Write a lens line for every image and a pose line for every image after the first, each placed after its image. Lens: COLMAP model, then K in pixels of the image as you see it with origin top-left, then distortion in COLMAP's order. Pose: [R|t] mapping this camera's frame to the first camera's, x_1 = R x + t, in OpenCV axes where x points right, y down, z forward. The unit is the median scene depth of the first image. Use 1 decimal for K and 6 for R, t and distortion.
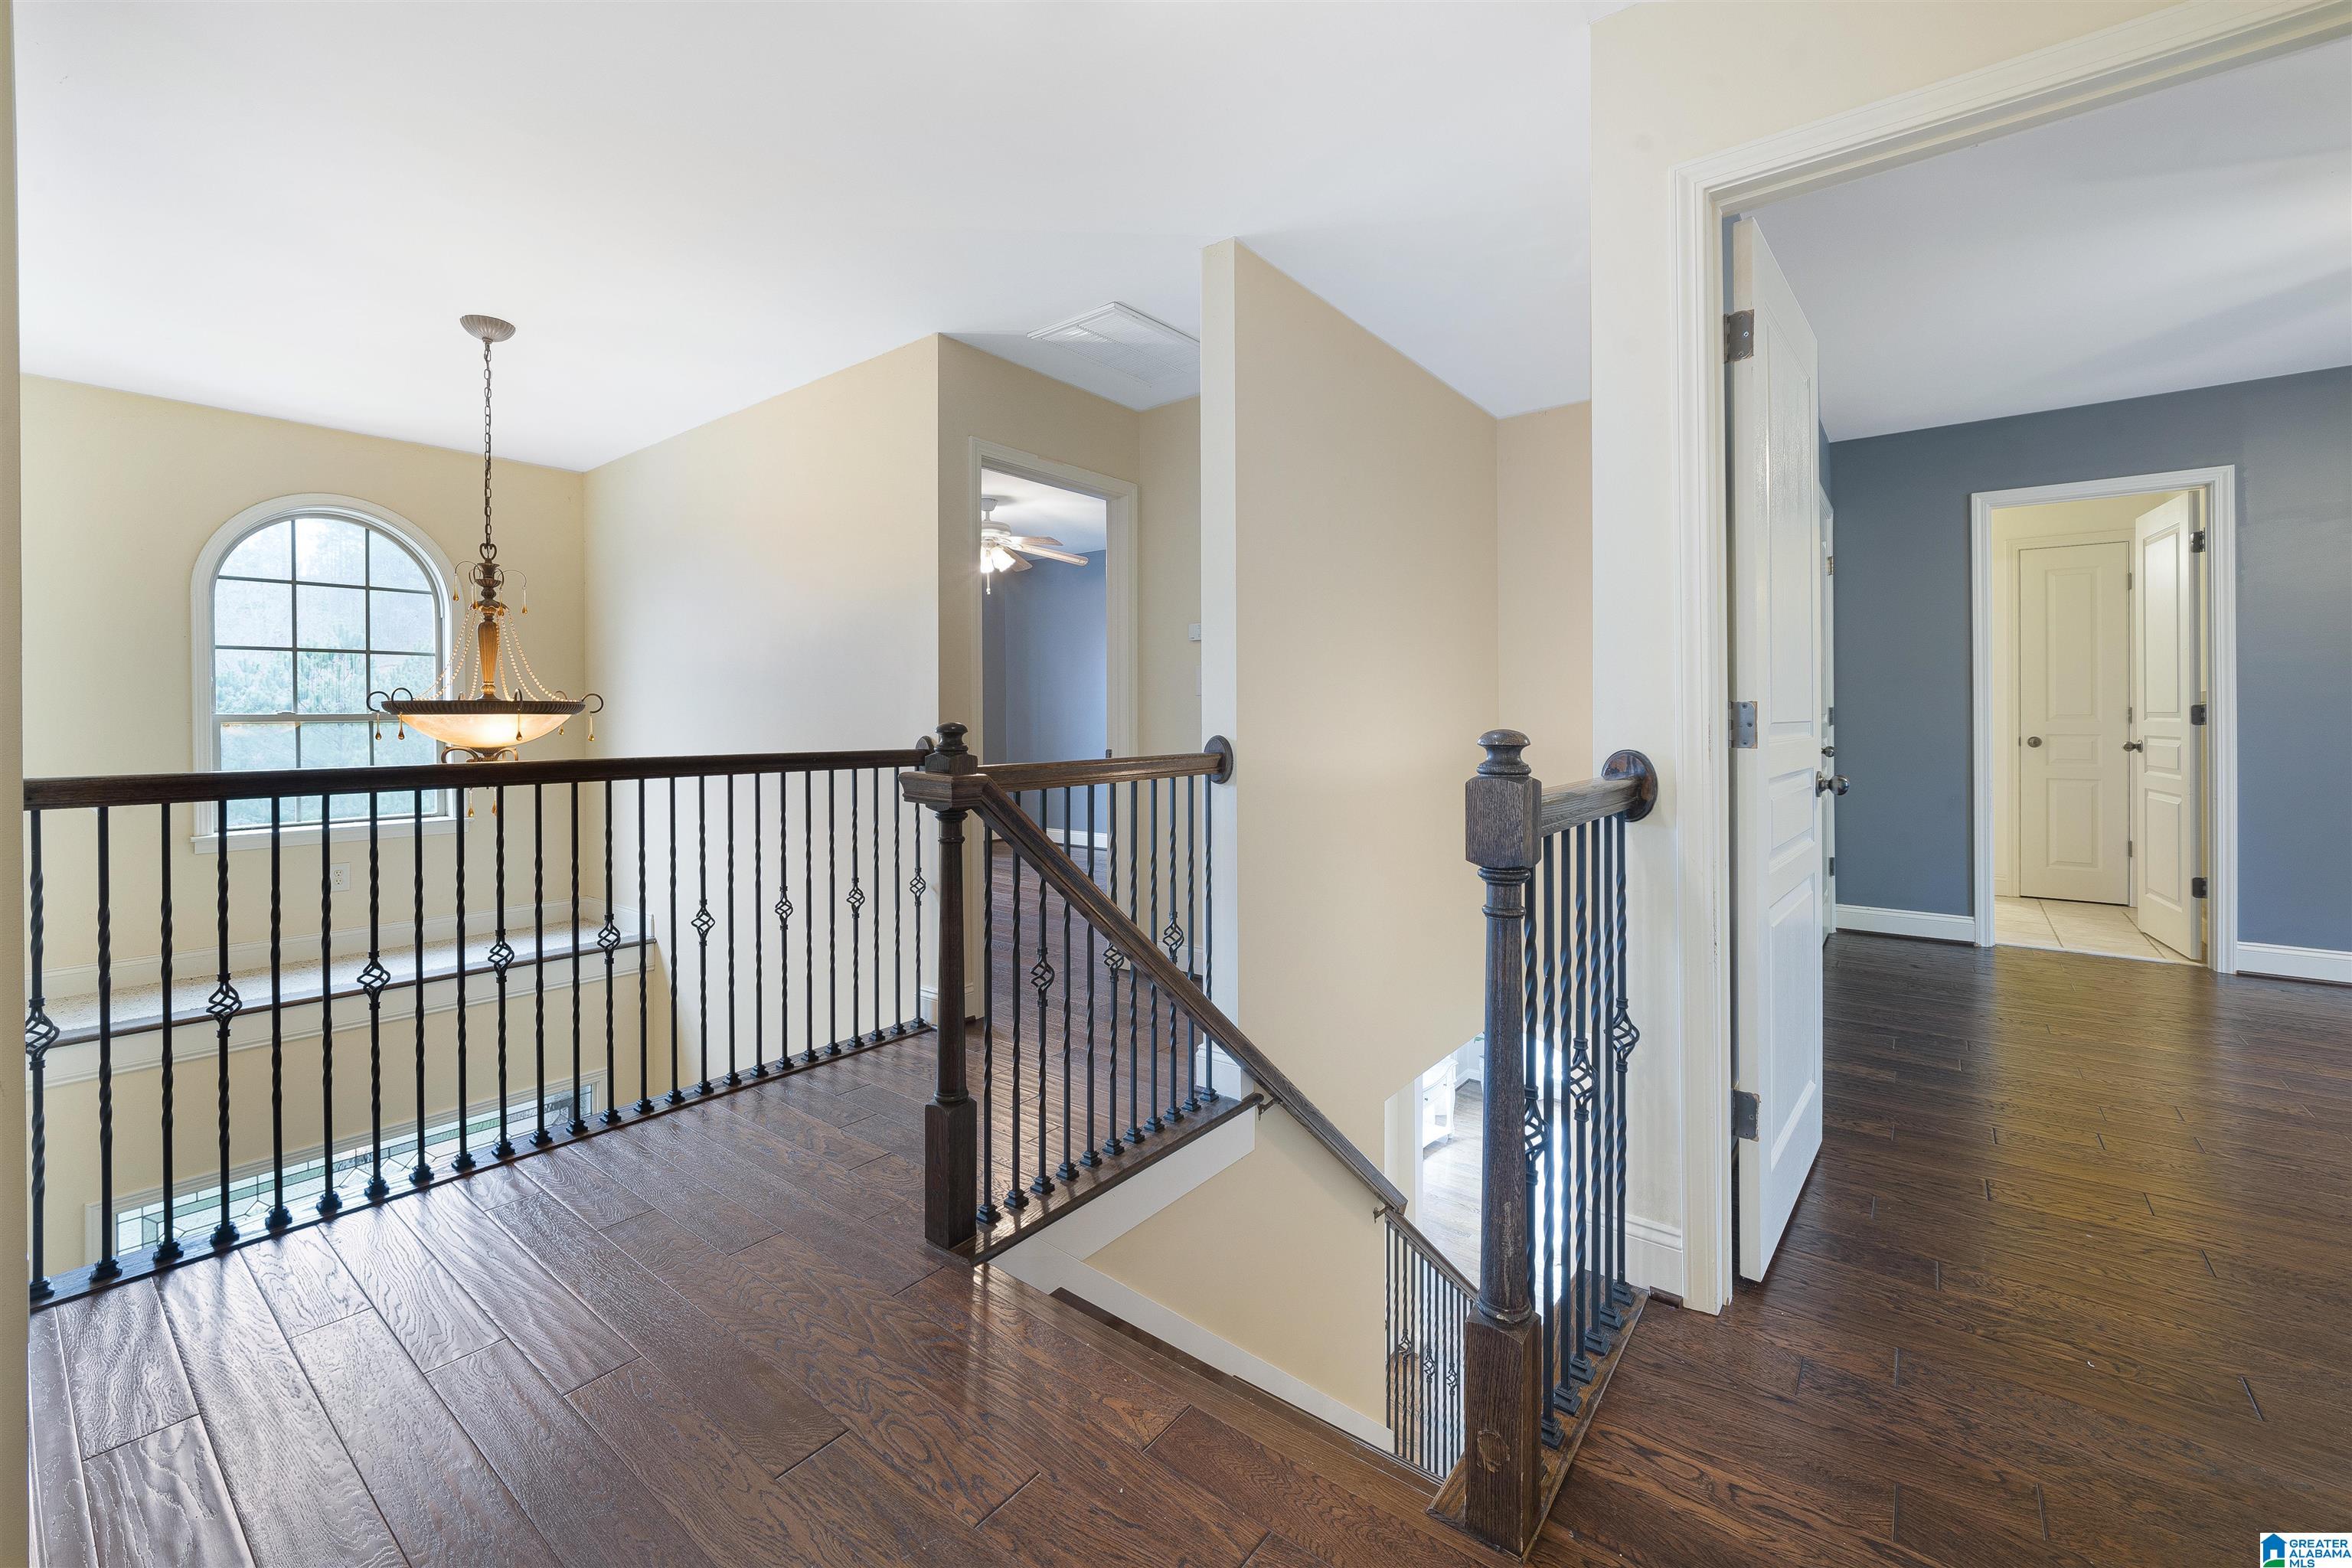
lens RADIAL K [[956.9, 0, 1143.4], [0, 956.9, 713.6], [0, 0, 1]] dist [-0.000552, -0.000359]
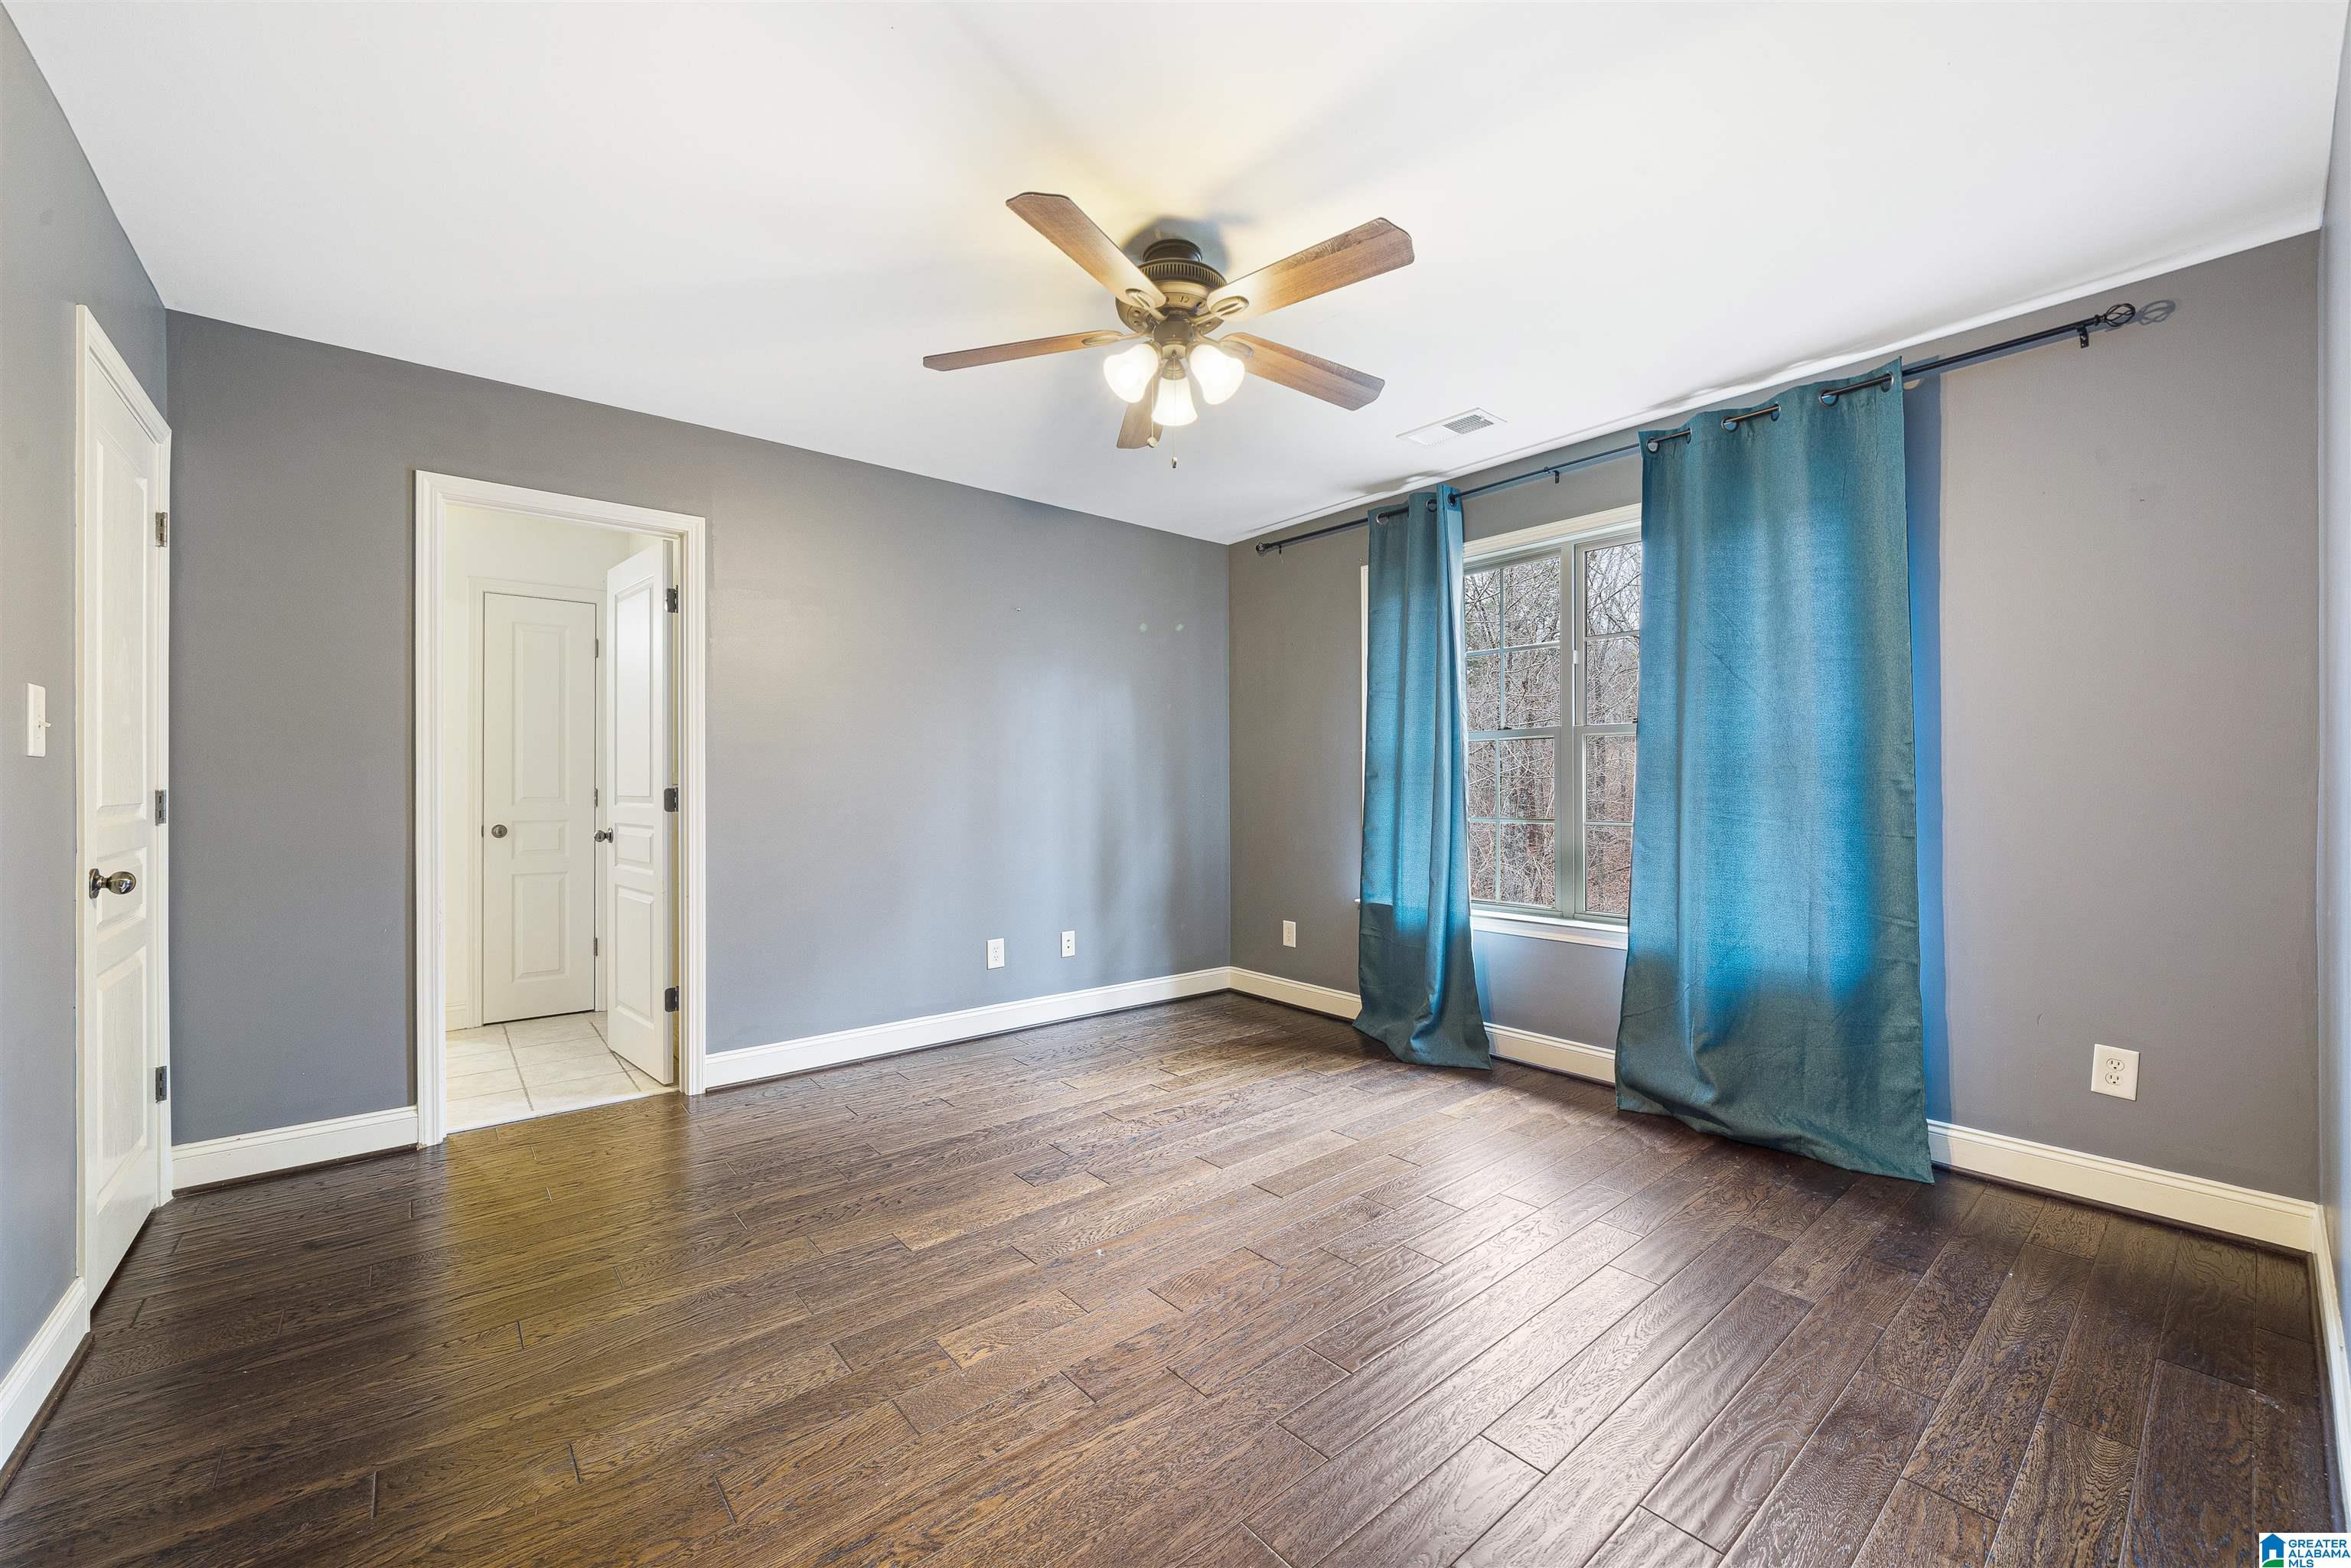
lens RADIAL K [[914.9, 0, 1169.8], [0, 914.9, 788.4], [0, 0, 1]] dist [-0.002588, -0.000193]
pose [[0.187460, 0.003484, 0.982266, 0.351043], [-0.001569, 0.999993, -0.003248, -0.006529], [-0.982271, -0.000932, 0.187464, 0.375559]]
